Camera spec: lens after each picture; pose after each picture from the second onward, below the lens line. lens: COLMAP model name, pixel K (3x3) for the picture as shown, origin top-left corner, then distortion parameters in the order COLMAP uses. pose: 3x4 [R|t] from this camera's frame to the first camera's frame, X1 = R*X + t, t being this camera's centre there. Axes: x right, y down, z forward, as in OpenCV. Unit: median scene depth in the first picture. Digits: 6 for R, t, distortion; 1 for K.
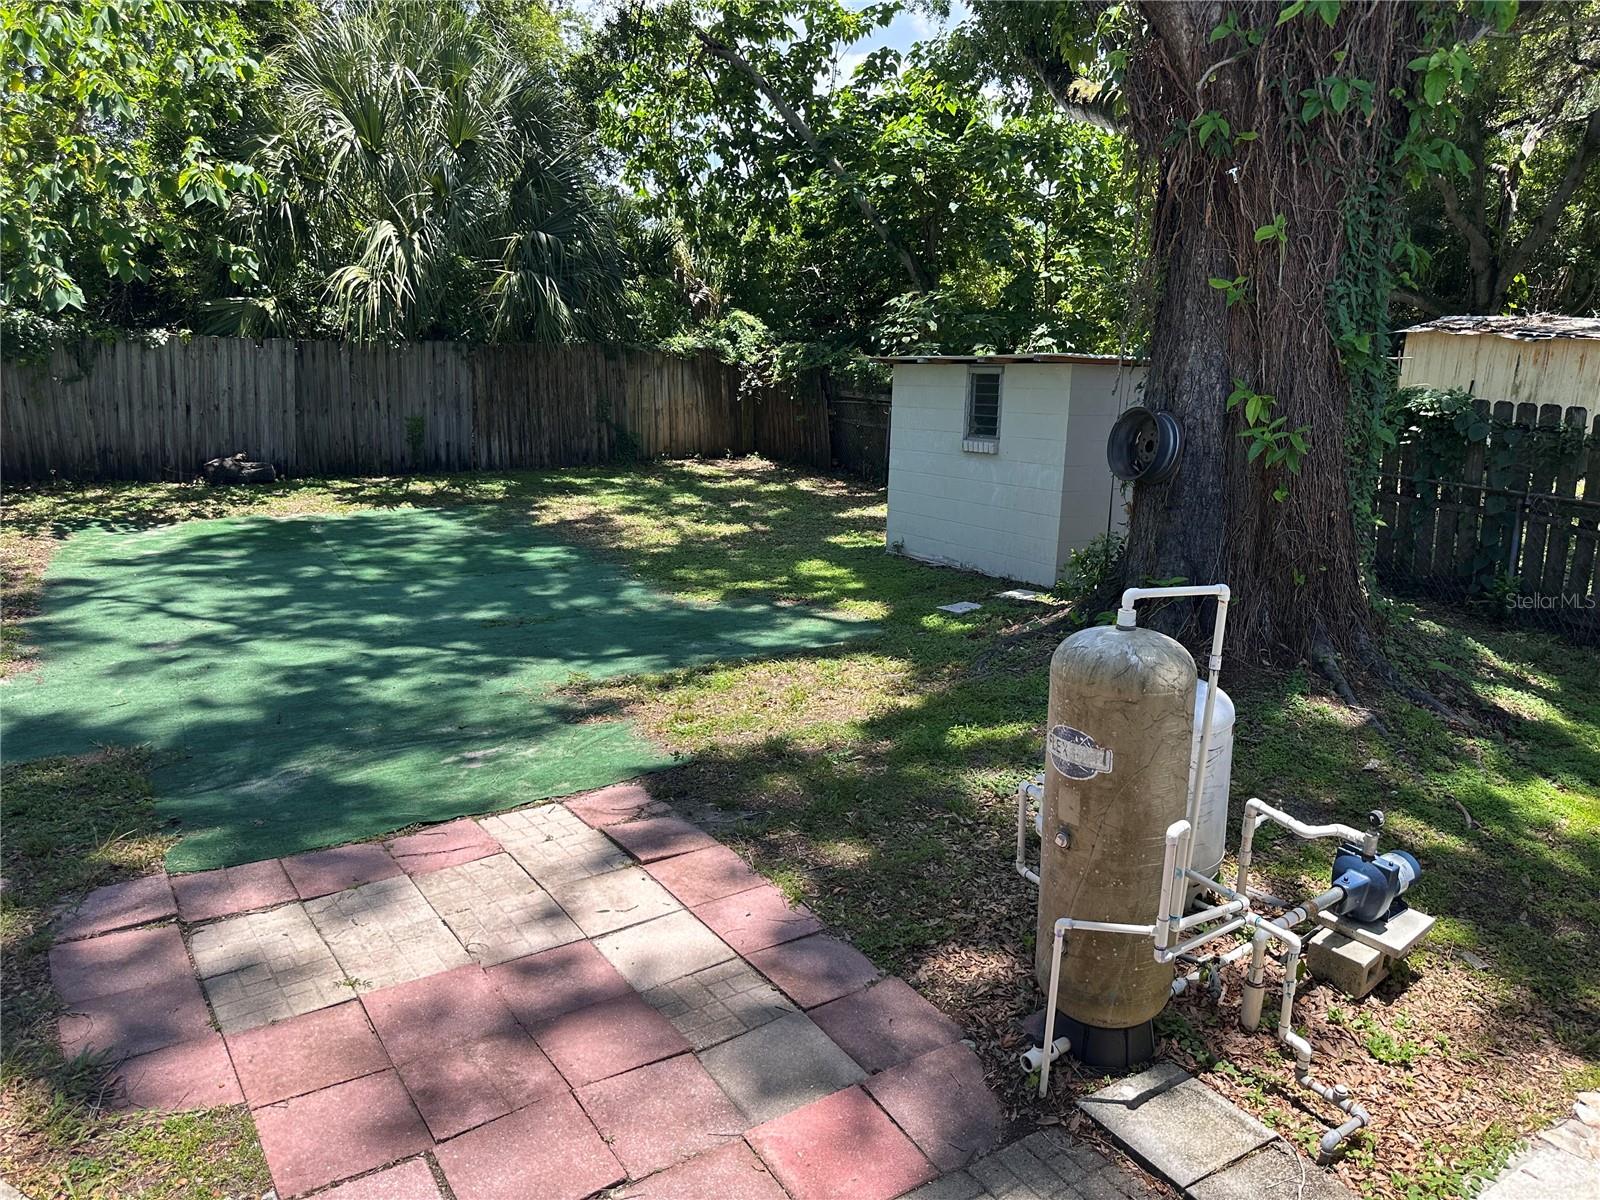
lens RADIAL K [[1151.3, 0, 806.9], [0, 1151.3, 601.7], [0, 0, 1]] dist [-0.007821, 0.007482]
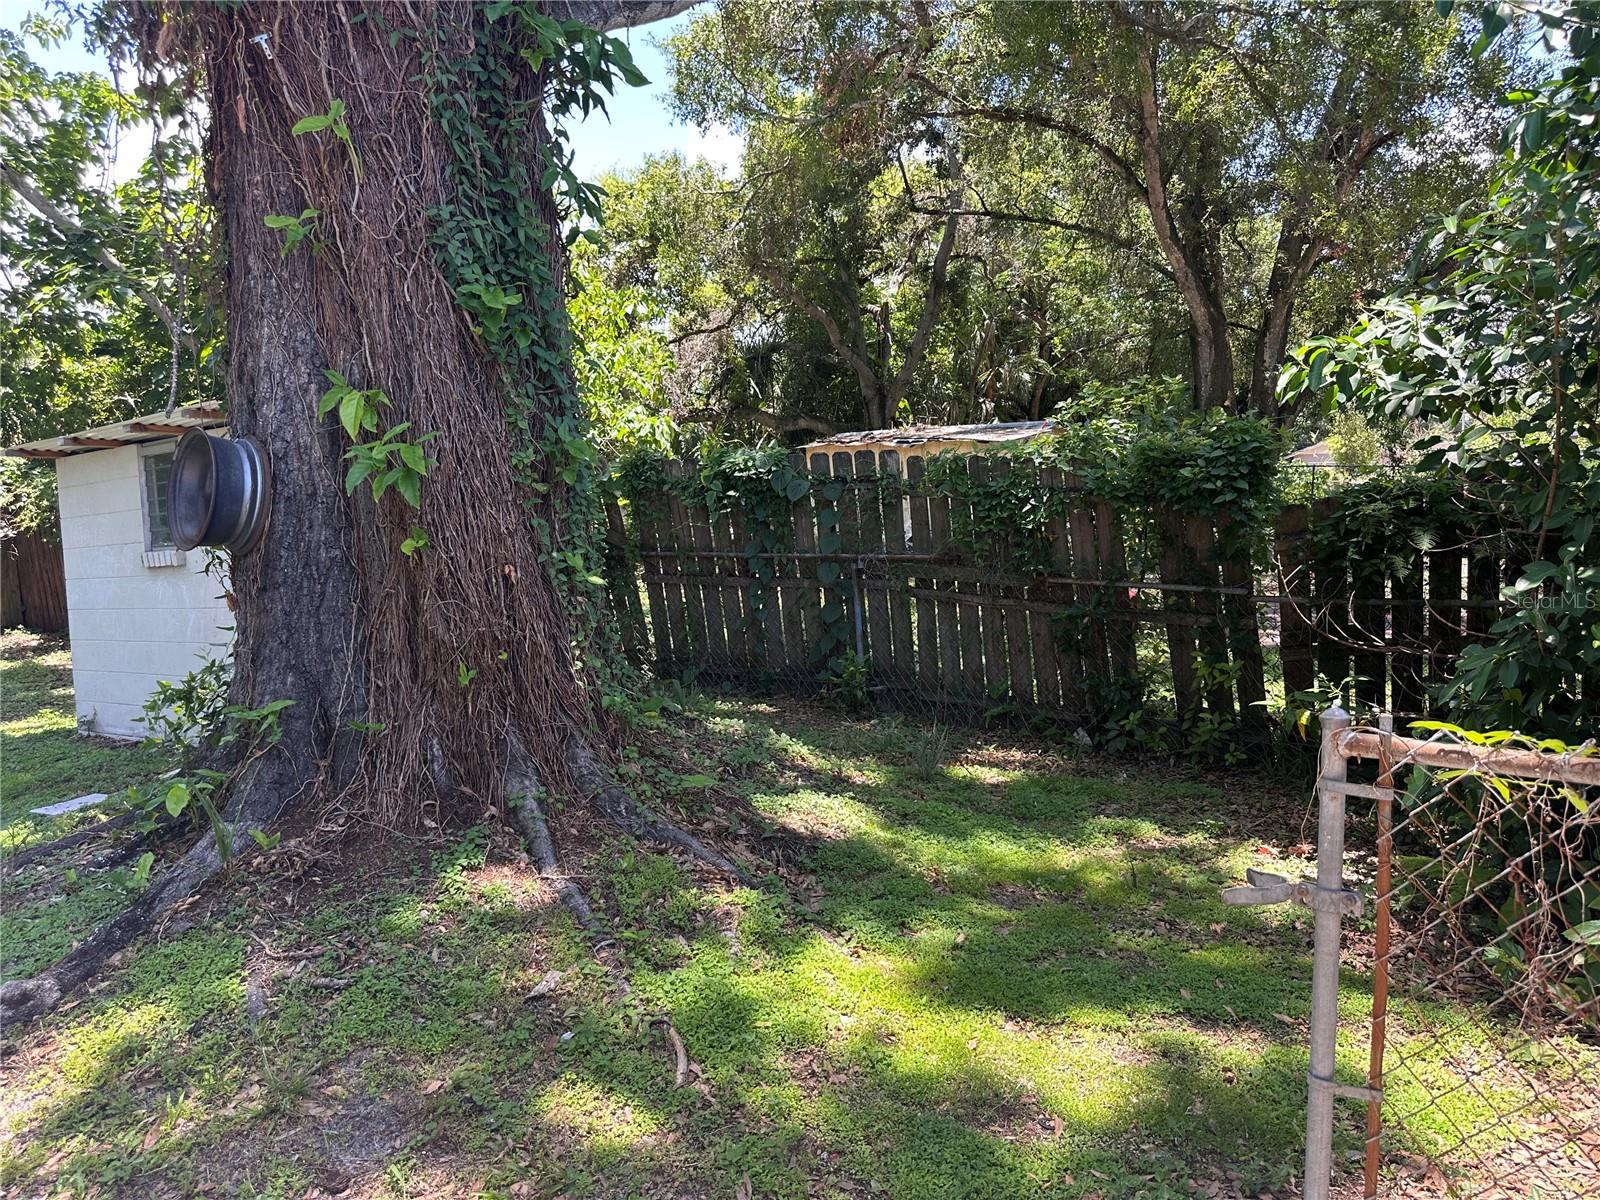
lens RADIAL K [[1151.3, 0, 806.9], [0, 1151.3, 601.7], [0, 0, 1]] dist [-0.007821, 0.007482]
pose [[0.908550, -0.094296, 0.406995, 0.345418], [0.151591, 0.982209, -0.110837, 0.037146], [-0.389303, 0.162398, 0.906681, 0.358536]]
